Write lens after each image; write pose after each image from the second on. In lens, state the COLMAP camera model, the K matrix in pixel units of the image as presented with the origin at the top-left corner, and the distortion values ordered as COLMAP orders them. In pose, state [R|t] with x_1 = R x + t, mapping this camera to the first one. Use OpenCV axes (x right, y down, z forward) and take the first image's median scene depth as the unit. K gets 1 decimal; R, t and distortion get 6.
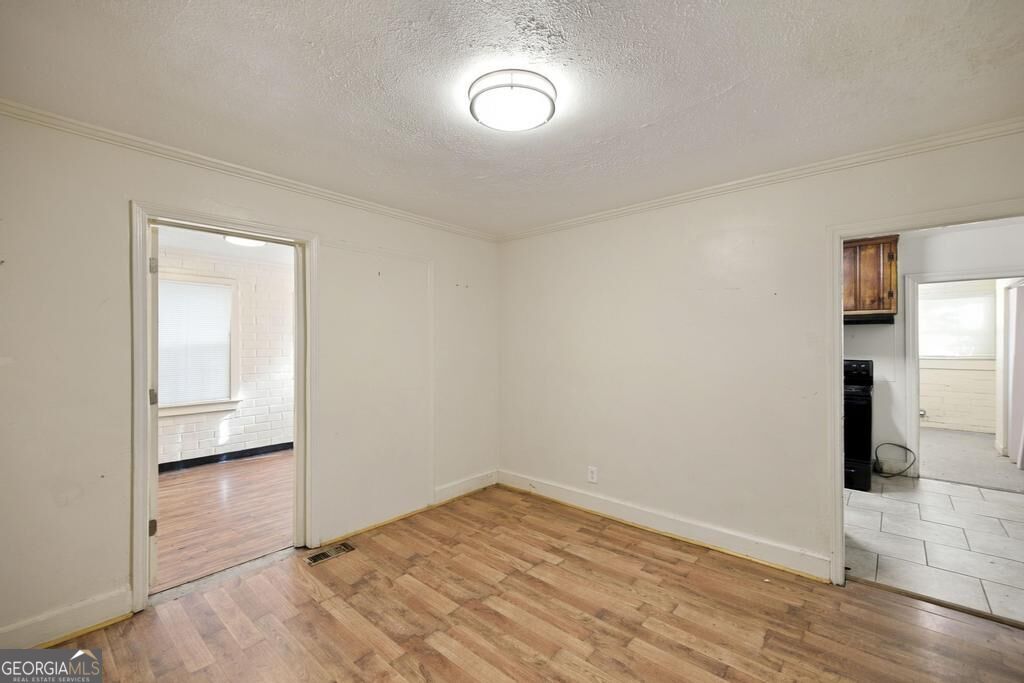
lens RADIAL K [[434.7, 0, 516.6], [0, 434.7, 340.4], [0, 0, 1]] dist [0.011606, -0.000013]
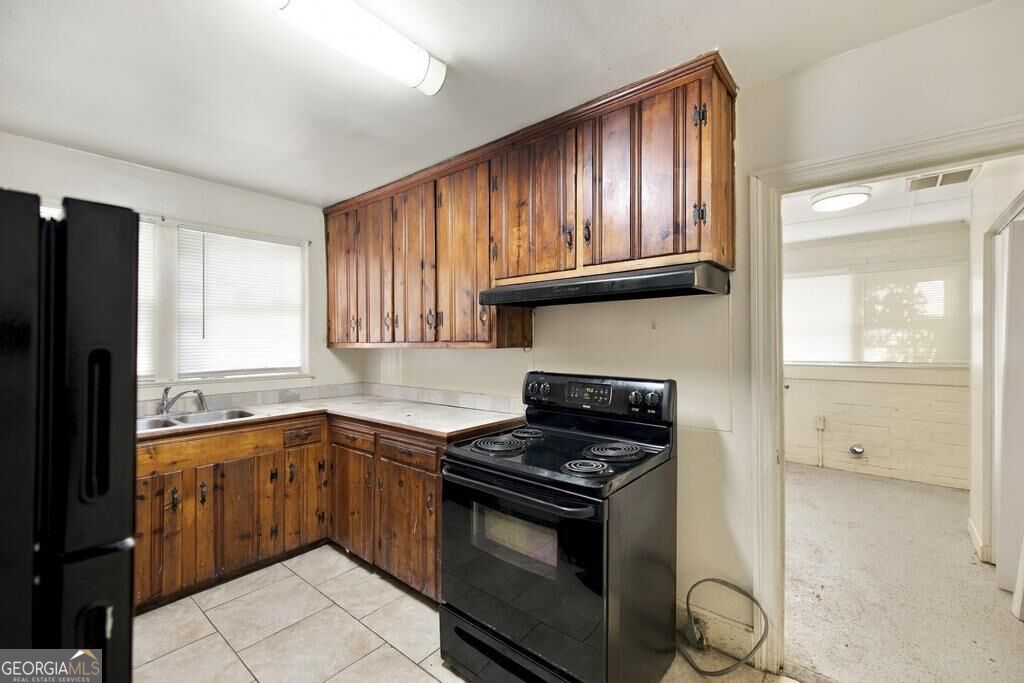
lens RADIAL K [[434.7, 0, 506.7], [0, 434.7, 341.2], [0, 0, 1]] dist [0.011606, -0.000013]
pose [[0.999911, 0.000390, 0.013338, 0.599106], [-0.000387, 1.000000, -0.000267, 0.007388], [-0.013338, 0.000262, 0.999911, 0.545479]]
